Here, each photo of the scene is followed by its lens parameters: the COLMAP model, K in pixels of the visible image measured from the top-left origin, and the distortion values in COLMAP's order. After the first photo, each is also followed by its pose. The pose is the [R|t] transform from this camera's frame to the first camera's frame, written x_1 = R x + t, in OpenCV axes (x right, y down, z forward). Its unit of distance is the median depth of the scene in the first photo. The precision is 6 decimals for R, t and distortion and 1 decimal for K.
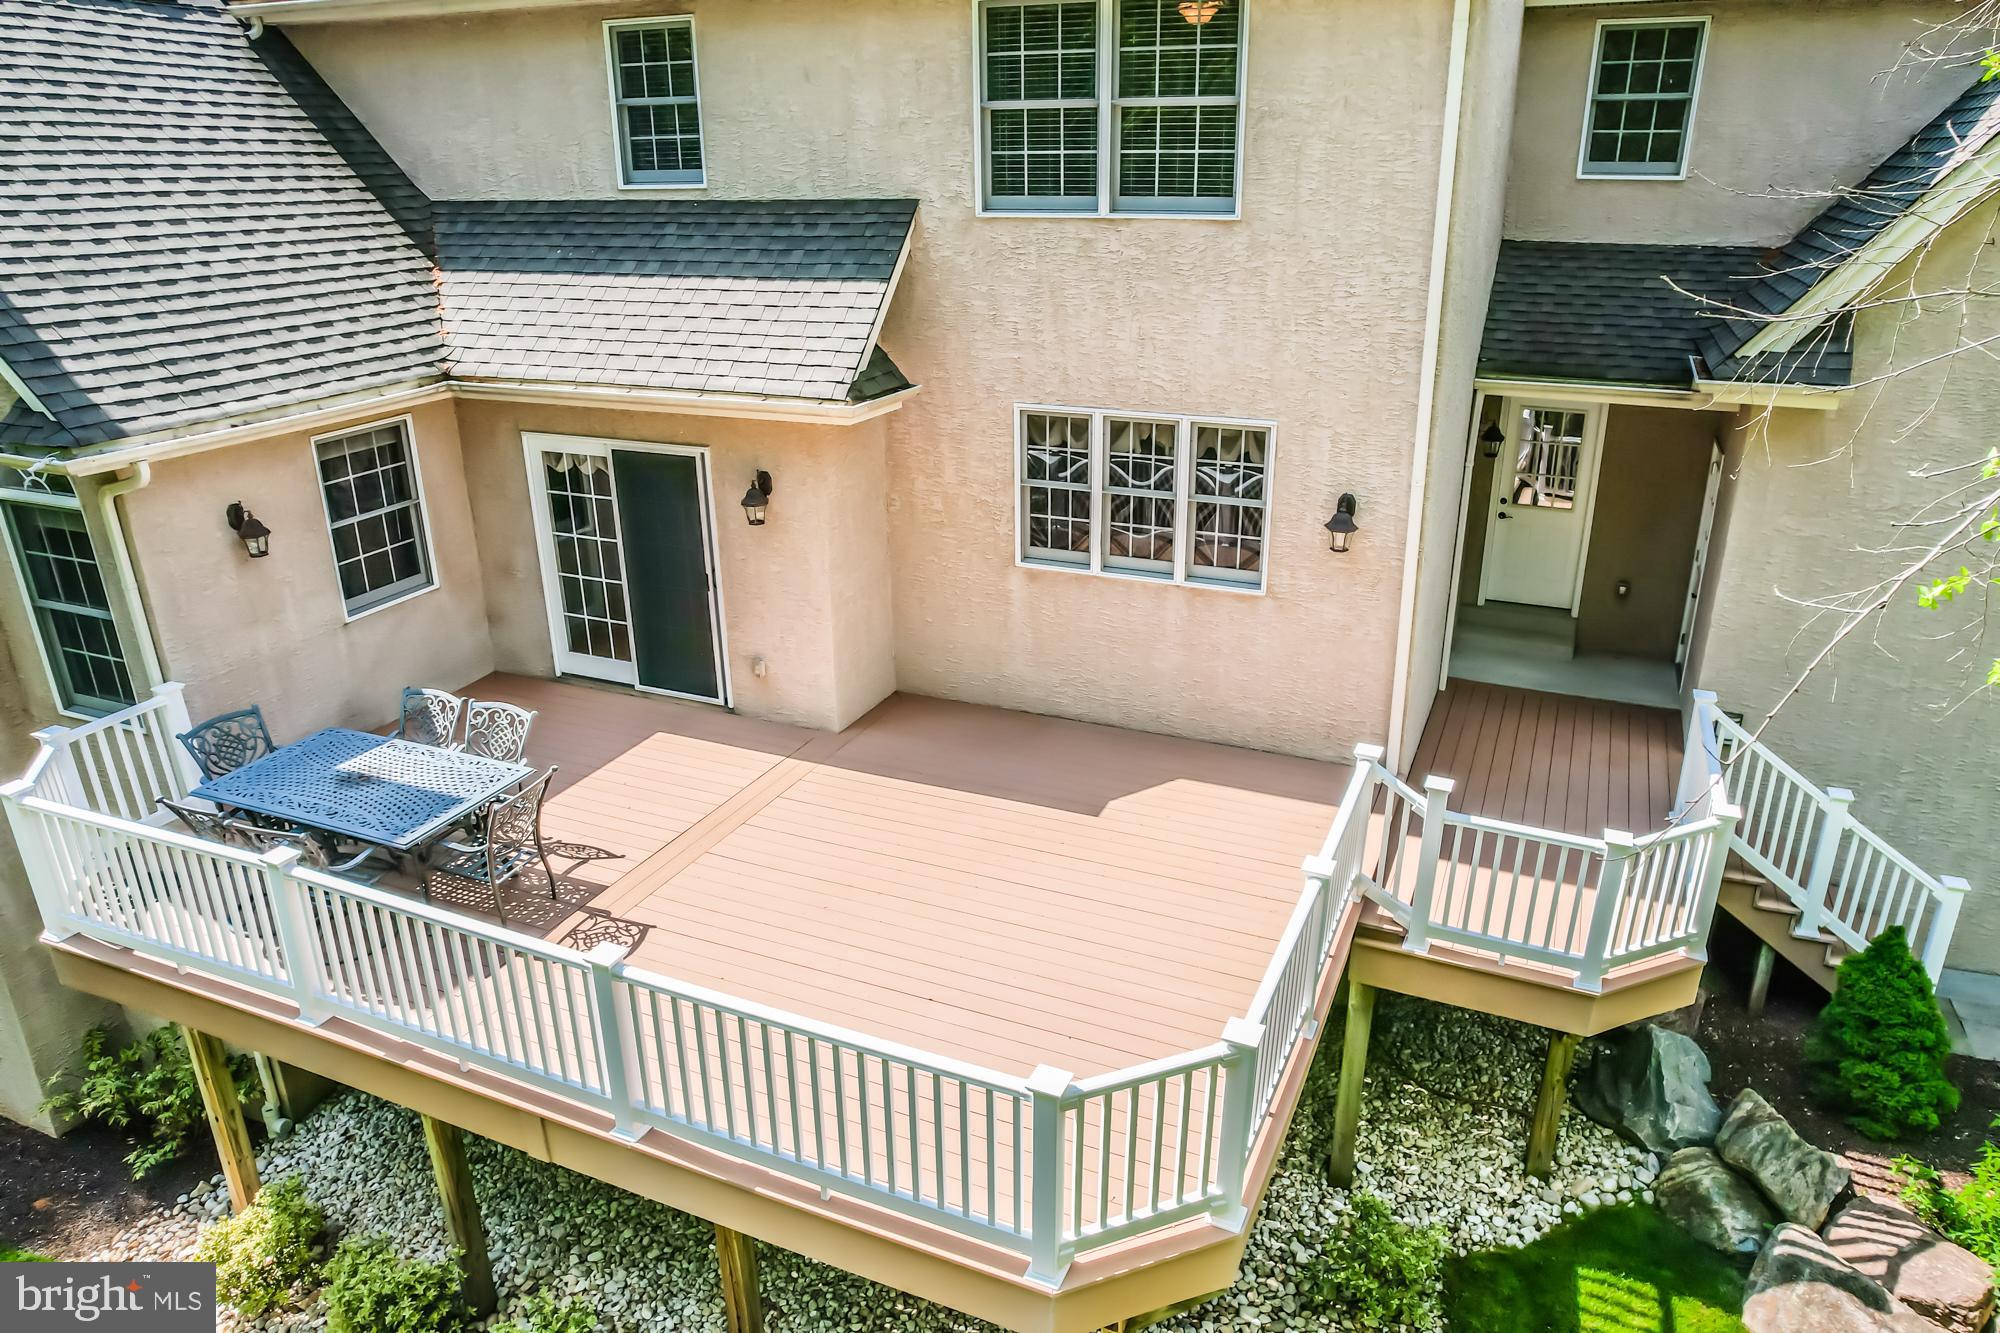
lens RADIAL K [[1319.0, 0, 1000.0], [0, 1319.0, 666.5], [0, 0, 1]] dist [-0.080161, 0.077582]
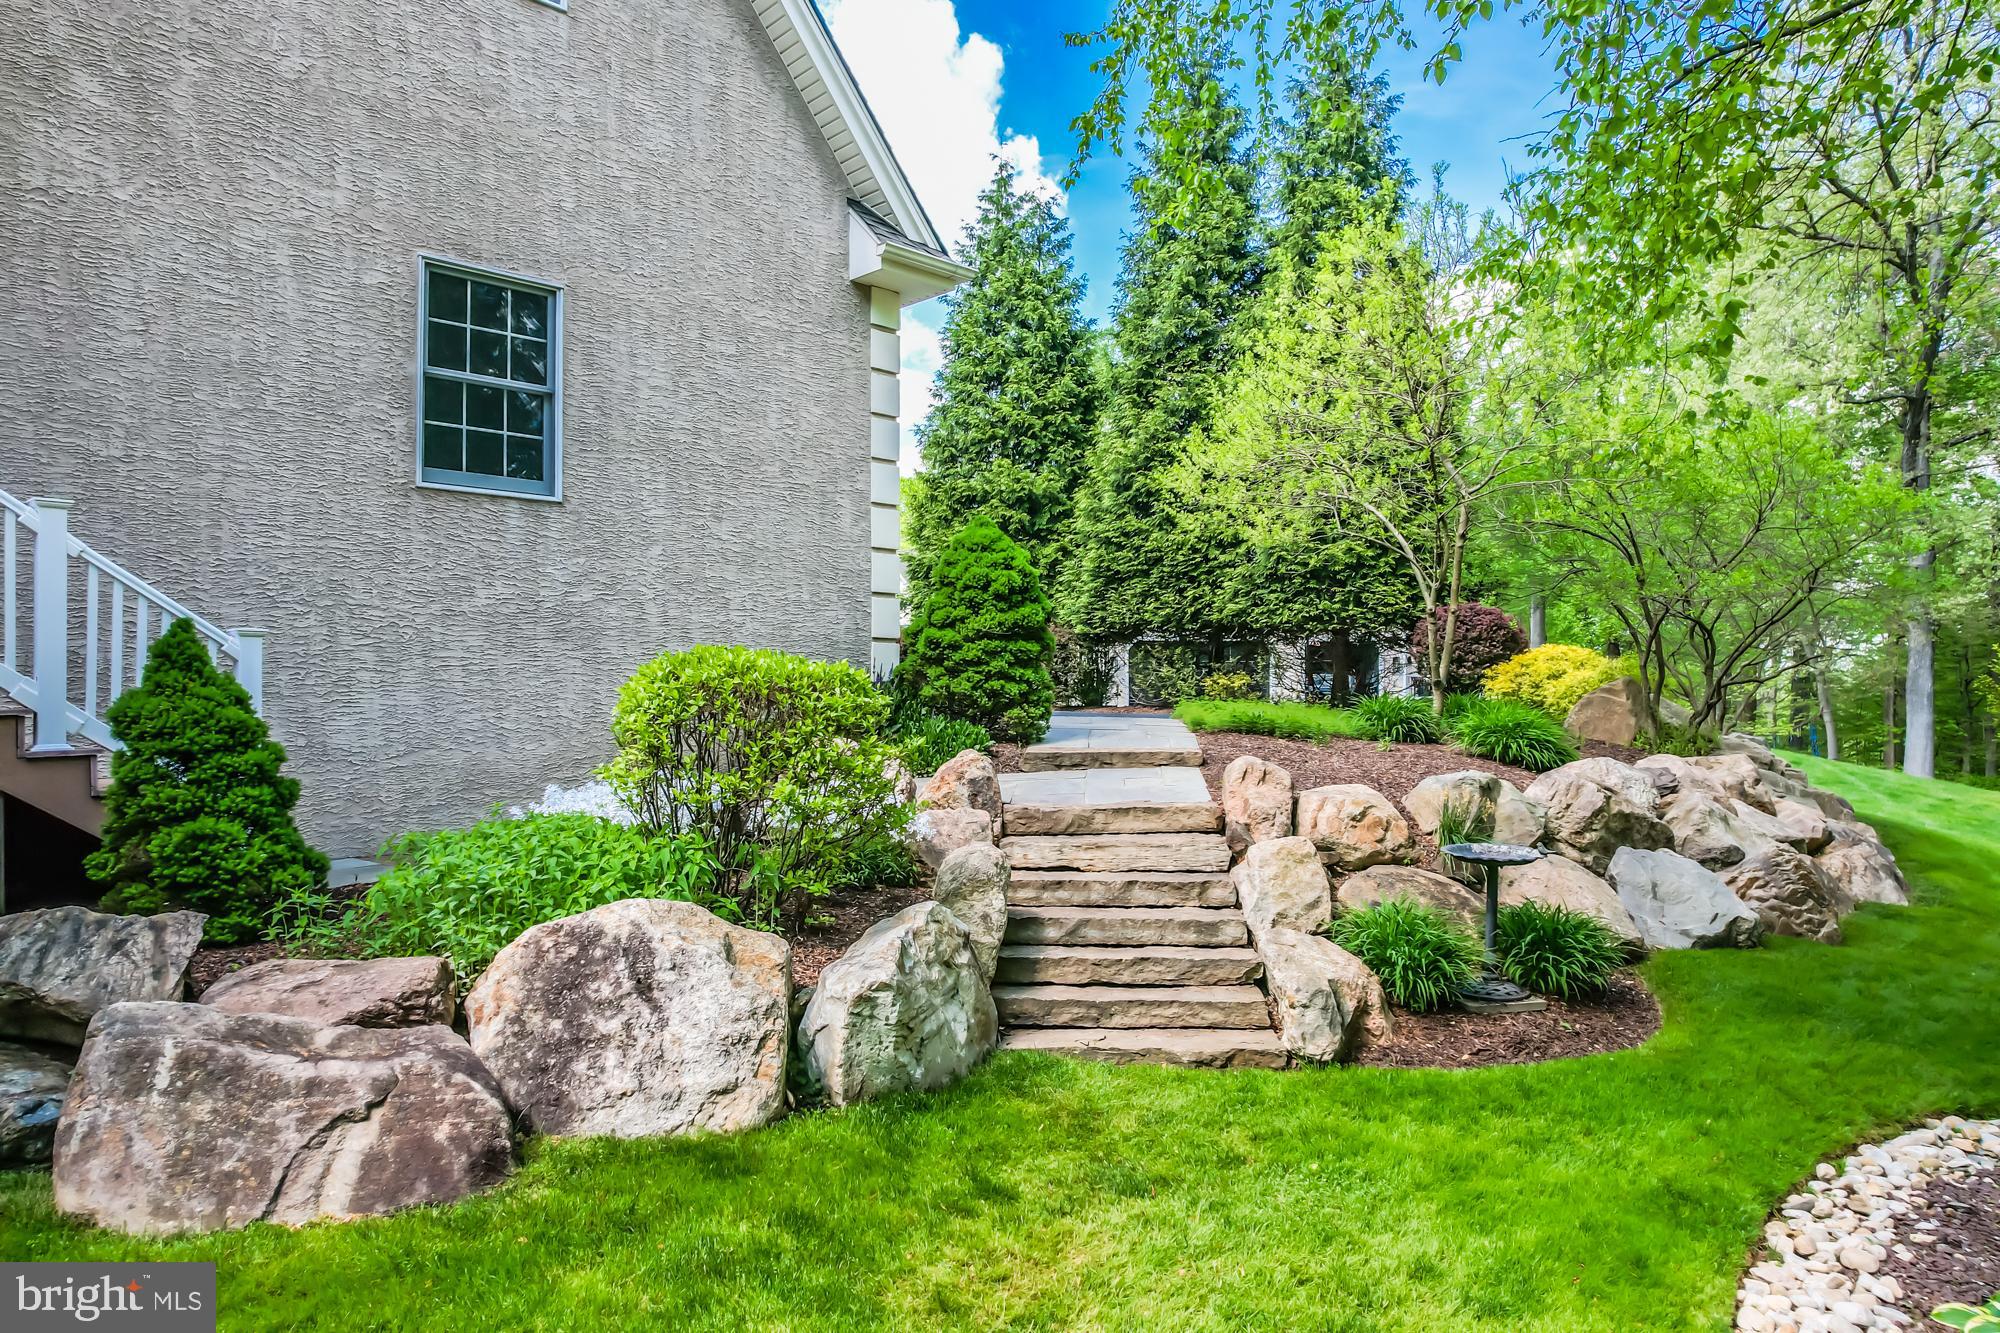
lens RADIAL K [[1319.0, 0, 1000.0], [0, 1319.0, 666.5], [0, 0, 1]] dist [-0.080161, 0.077582]
pose [[0.351695, 0.040864, 0.935222, 0.215027], [0.352699, 0.919640, -0.172818, 0.433249], [-0.867130, 0.390631, 0.309020, 0.415393]]
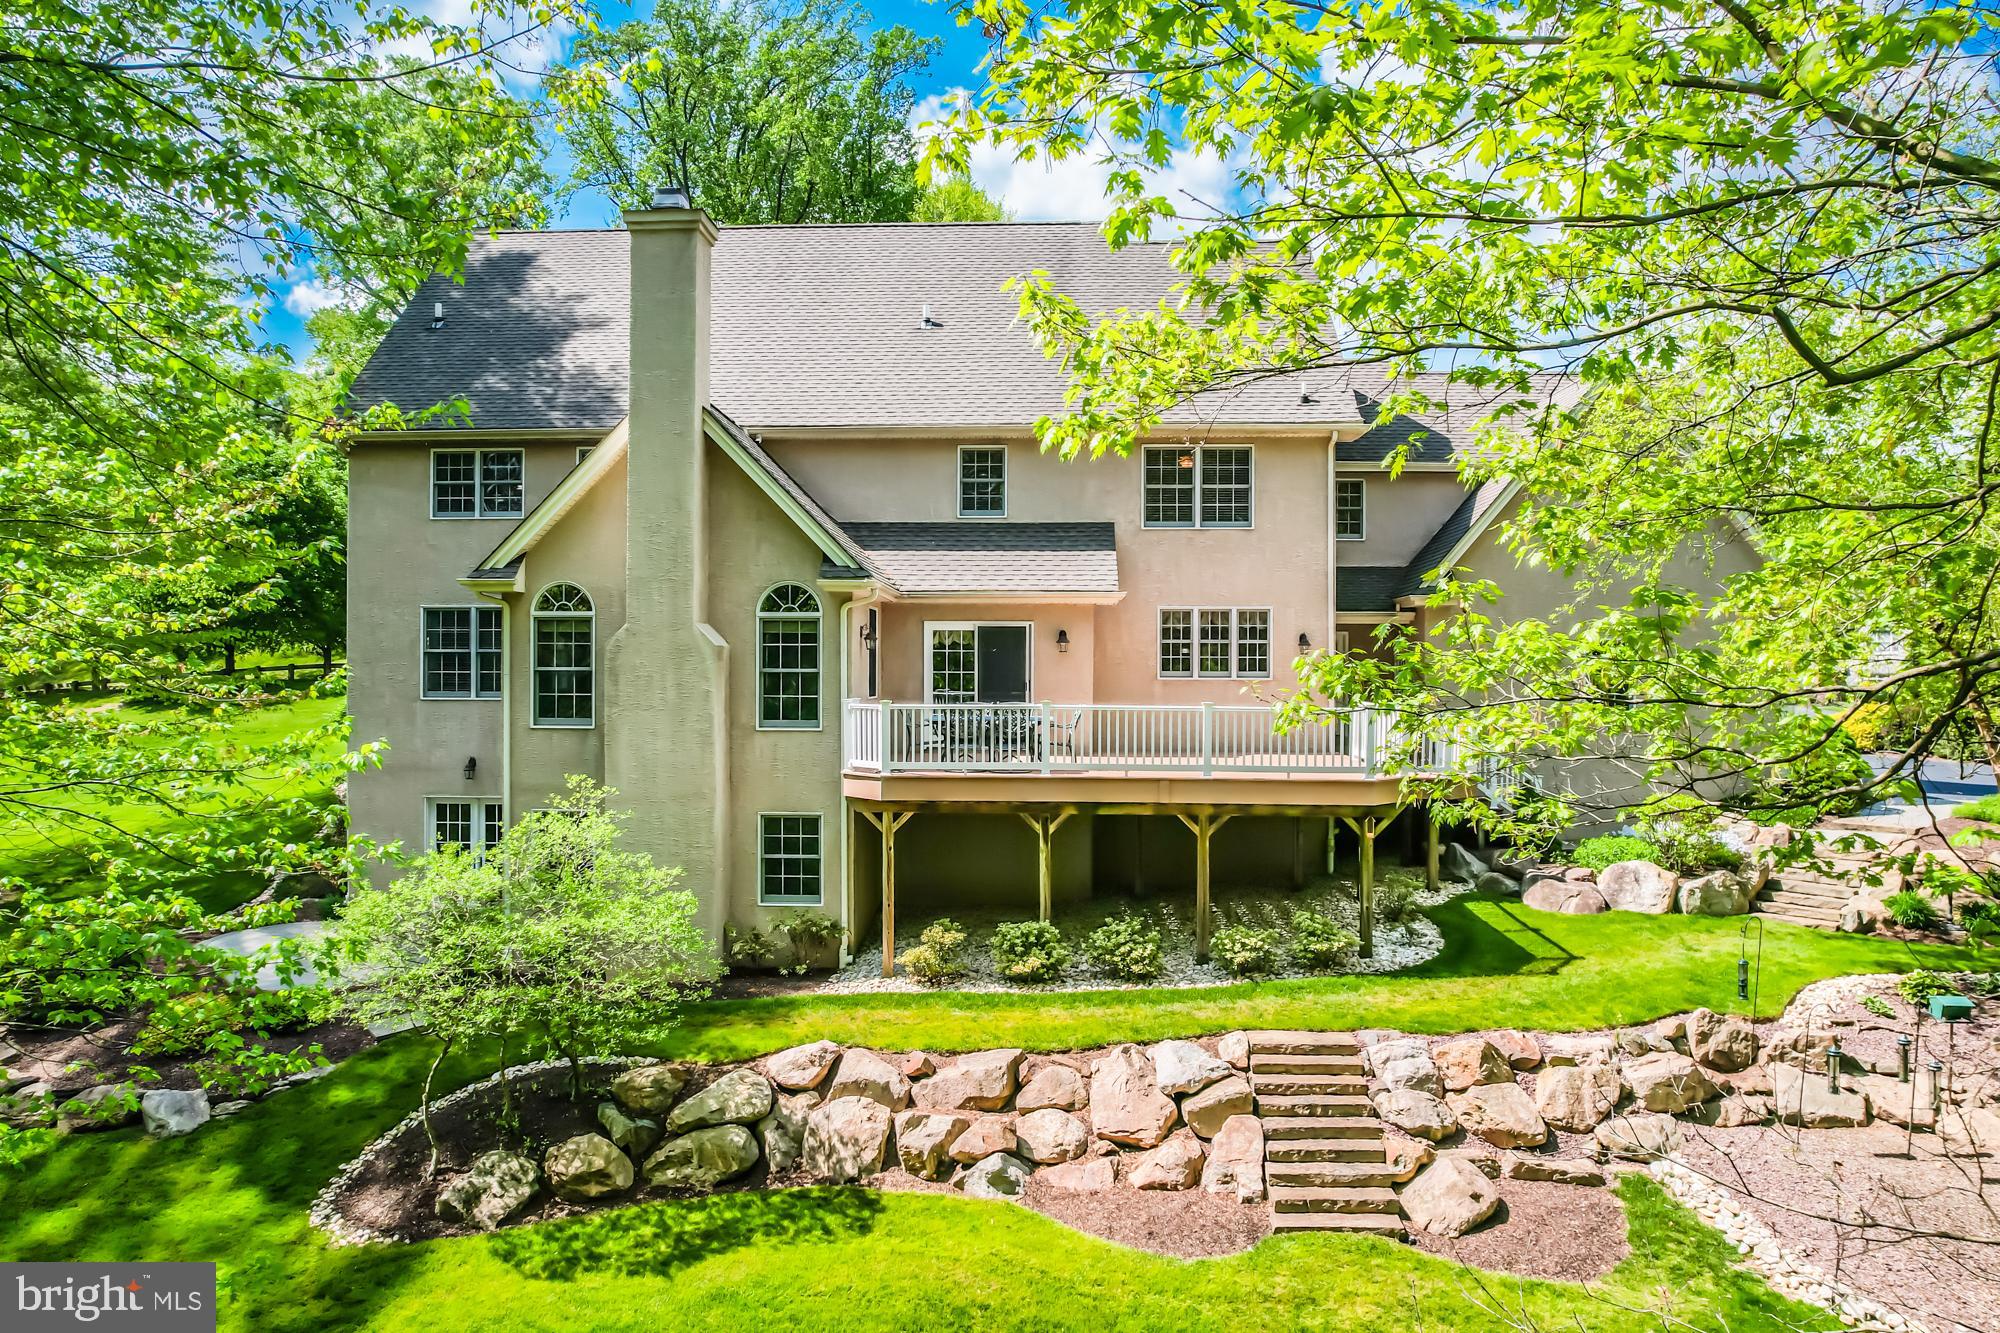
lens RADIAL K [[1319.0, 0, 1000.0], [0, 1319.0, 666.5], [0, 0, 1]] dist [-0.080161, 0.077582]
pose [[0.925945, 0.014479, 0.377380, -1.170215], [0.128826, 0.927220, -0.351664, 0.704529], [-0.355006, 0.374238, 0.856689, -0.877312]]
